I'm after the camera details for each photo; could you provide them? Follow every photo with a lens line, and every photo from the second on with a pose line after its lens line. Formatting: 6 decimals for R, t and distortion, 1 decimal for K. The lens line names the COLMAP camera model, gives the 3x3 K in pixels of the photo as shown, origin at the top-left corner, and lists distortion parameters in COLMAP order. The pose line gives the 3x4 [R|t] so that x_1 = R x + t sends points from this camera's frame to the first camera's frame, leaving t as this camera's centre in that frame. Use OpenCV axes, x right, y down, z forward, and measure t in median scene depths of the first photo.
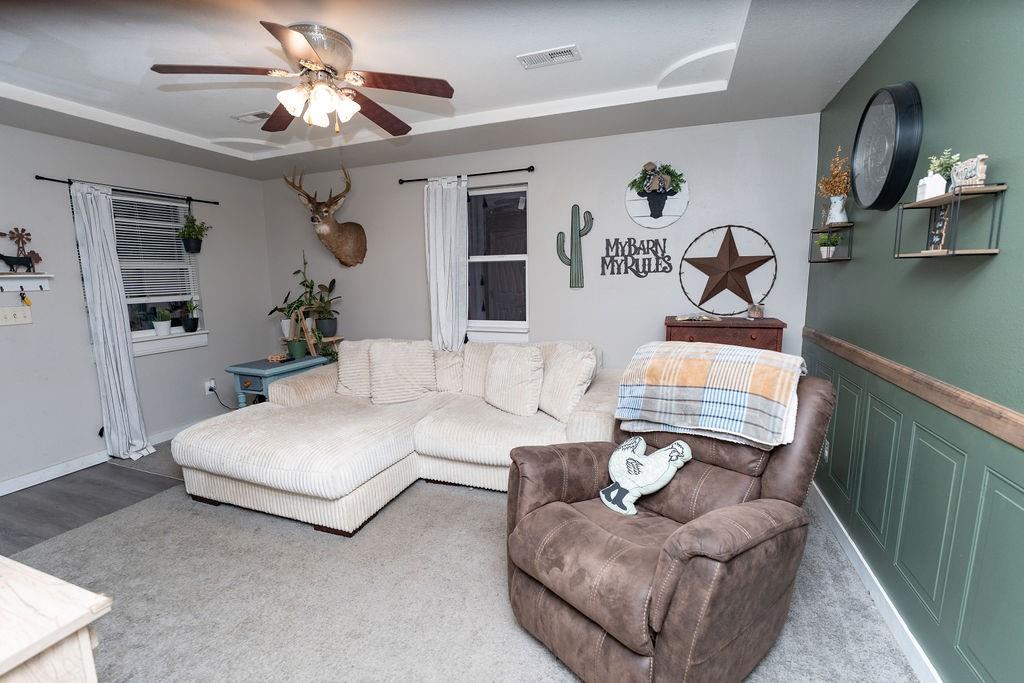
lens RADIAL K [[430.3, 0, 512.0], [0, 430.3, 341.5], [0, 0, 1]] dist [-0.020438, 0.000111]
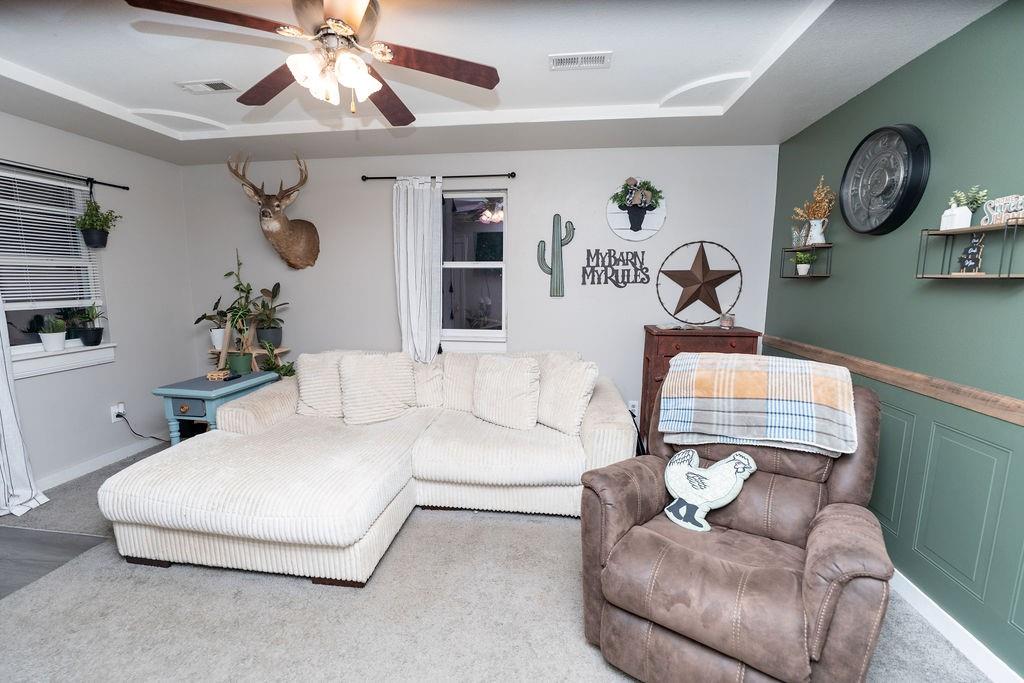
lens RADIAL K [[416.3, 0, 512.0], [0, 416.3, 341.5], [0, 0, 1]] dist [-0.026972, 0.004346]
pose [[0.973990, -0.011820, 0.226284, -0.188514], [0.013929, 0.999873, -0.007723, -0.016139], [-0.226164, 0.010674, 0.974031, 0.088501]]
